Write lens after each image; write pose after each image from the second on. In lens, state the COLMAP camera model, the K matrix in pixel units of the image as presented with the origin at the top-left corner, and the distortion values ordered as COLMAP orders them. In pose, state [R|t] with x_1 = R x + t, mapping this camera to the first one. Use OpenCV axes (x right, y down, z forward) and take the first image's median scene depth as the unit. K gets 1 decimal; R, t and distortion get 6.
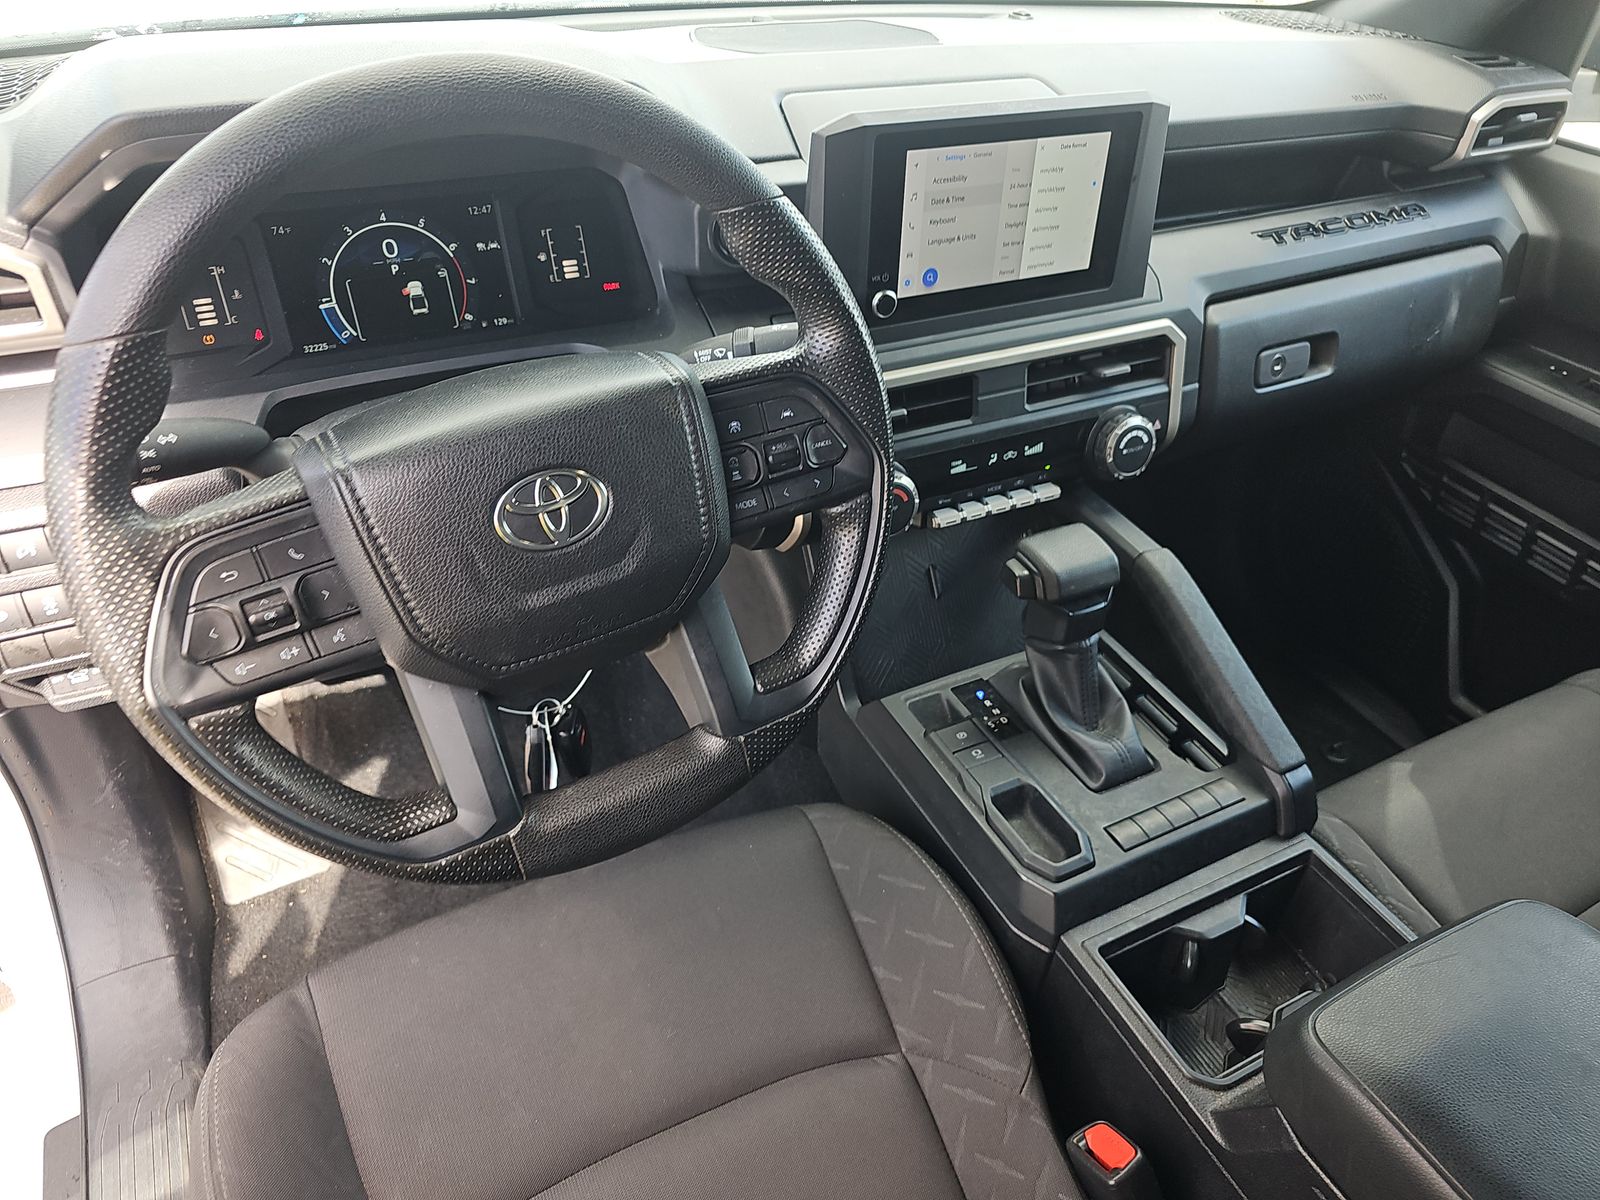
lens RADIAL K [[1075.1, 0, 801.8], [0, 1075.1, 613.7], [0, 0, 1]] dist [0.030292, -0.033033]
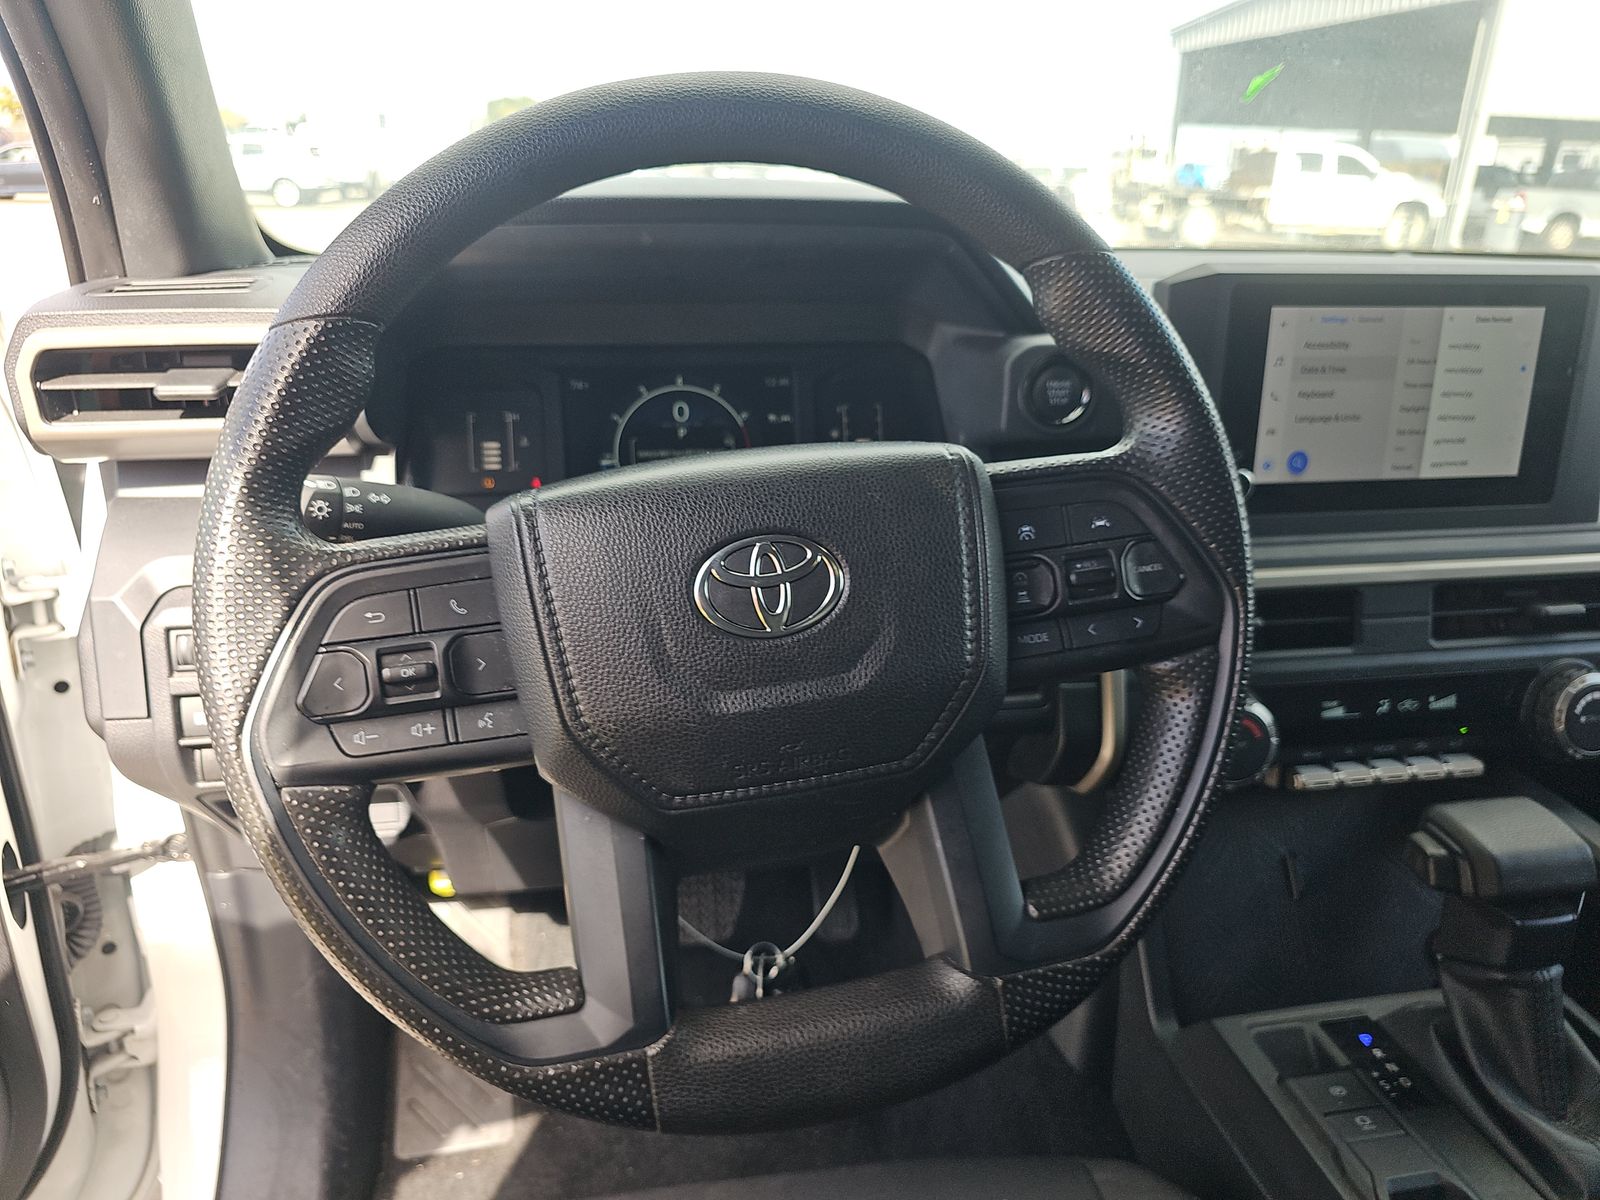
lens RADIAL K [[1075.1, 0, 786.9], [0, 1075.1, 604.5], [0, 0, 1]] dist [0.030292, -0.033033]
pose [[0.952049, 0.061549, -0.299691, 0.005137], [-0.156628, 0.939507, -0.304620, 0.099383], [0.262813, 0.336953, 0.904097, 0.221424]]
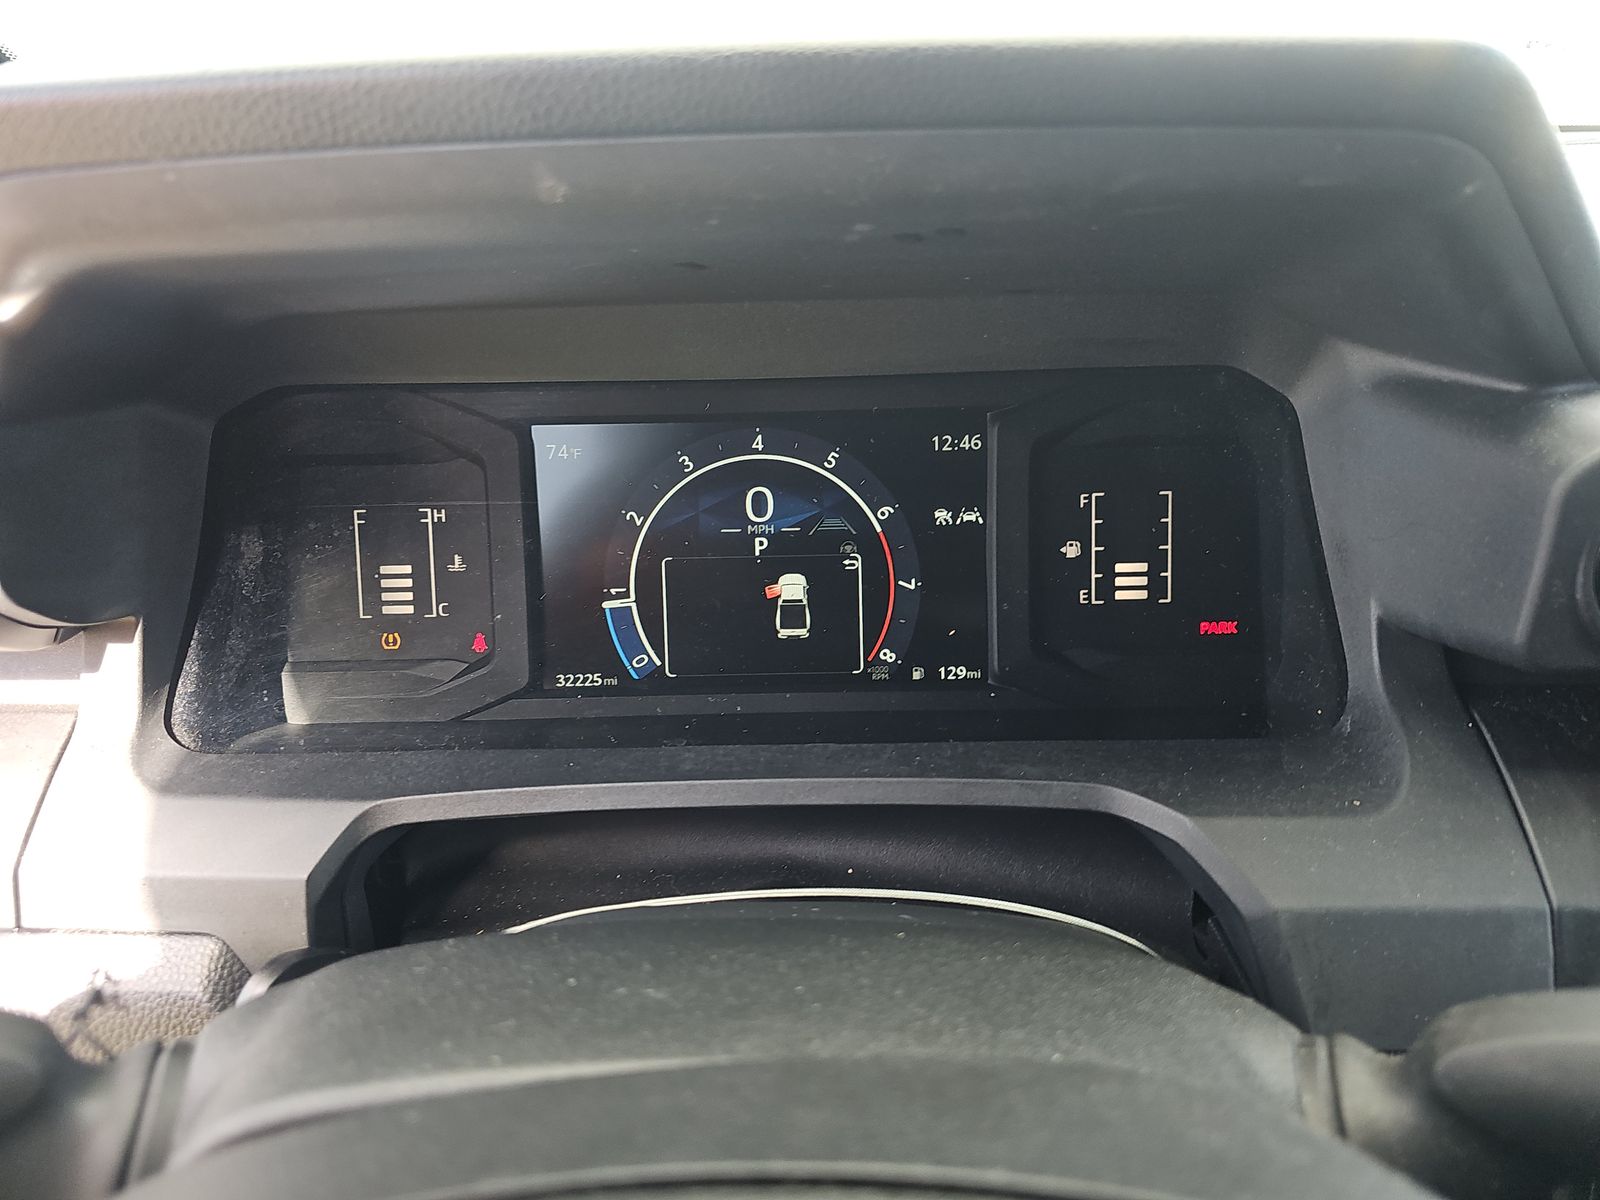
lens RADIAL K [[1075.1, 0, 804.2], [0, 1075.1, 601.8], [0, 0, 1]] dist [0.030292, -0.033033]
pose [[0.880334, 0.137259, -0.454062, -0.140359], [-0.234696, 0.957882, -0.165469, -0.223202], [0.412226, 0.252235, 0.875470, 0.603703]]
